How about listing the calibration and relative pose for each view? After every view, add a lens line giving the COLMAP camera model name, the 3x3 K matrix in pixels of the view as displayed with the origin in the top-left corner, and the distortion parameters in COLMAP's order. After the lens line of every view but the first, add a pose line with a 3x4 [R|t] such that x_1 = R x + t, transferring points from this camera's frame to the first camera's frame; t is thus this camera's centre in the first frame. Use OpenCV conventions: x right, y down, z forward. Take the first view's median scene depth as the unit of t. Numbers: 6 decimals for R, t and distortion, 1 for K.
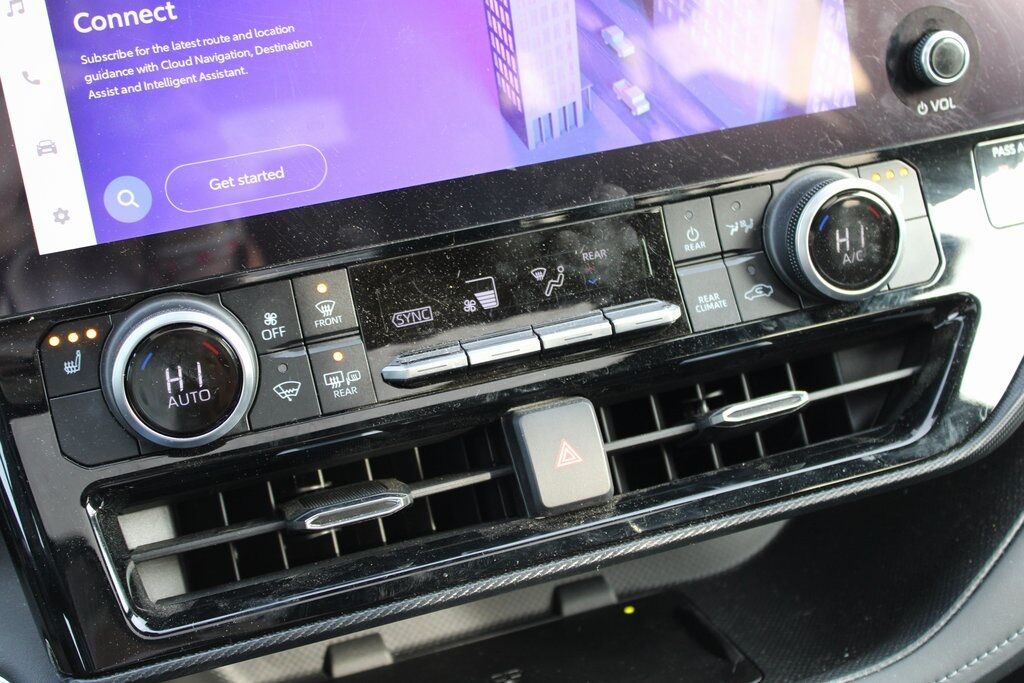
lens RADIAL K [[1462.2, 0, 512.0], [0, 1462.2, 341.5], [0, 0, 1]] dist [-0.049167, 0.095540]
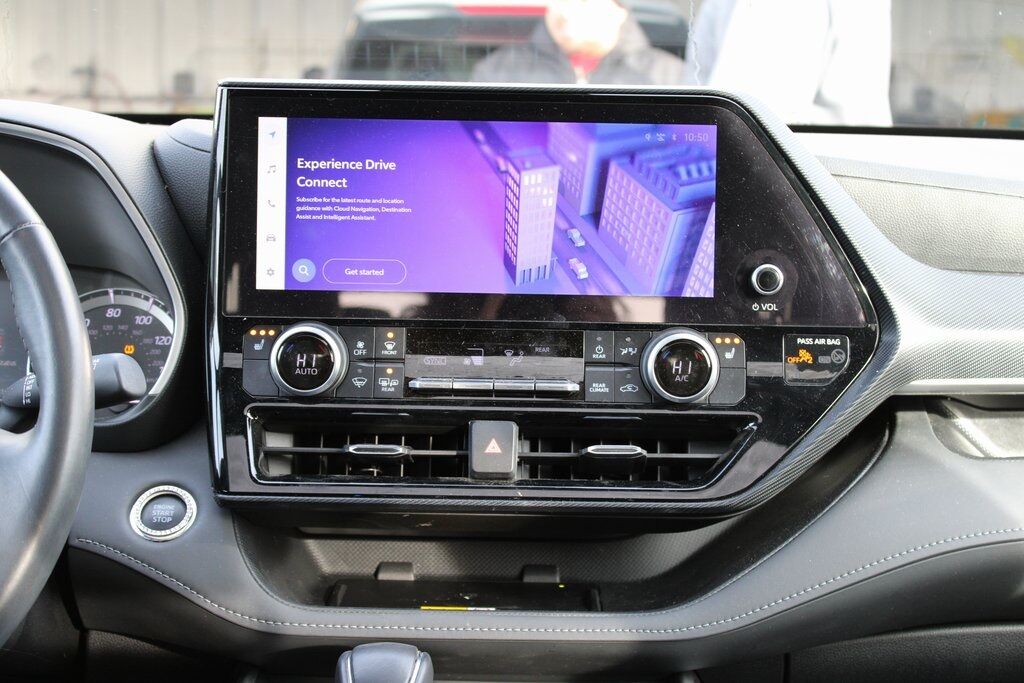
lens RADIAL K [[1695.8, 0, 514.0], [0, 1695.8, 362.6], [0, 0, 1]] dist [0.011684, 0.073860]
pose [[0.942426, 0.185739, -0.278089, 0.650167], [-0.221422, 0.969758, -0.102672, 0.191490], [0.250609, 0.158336, 0.955052, -1.079982]]
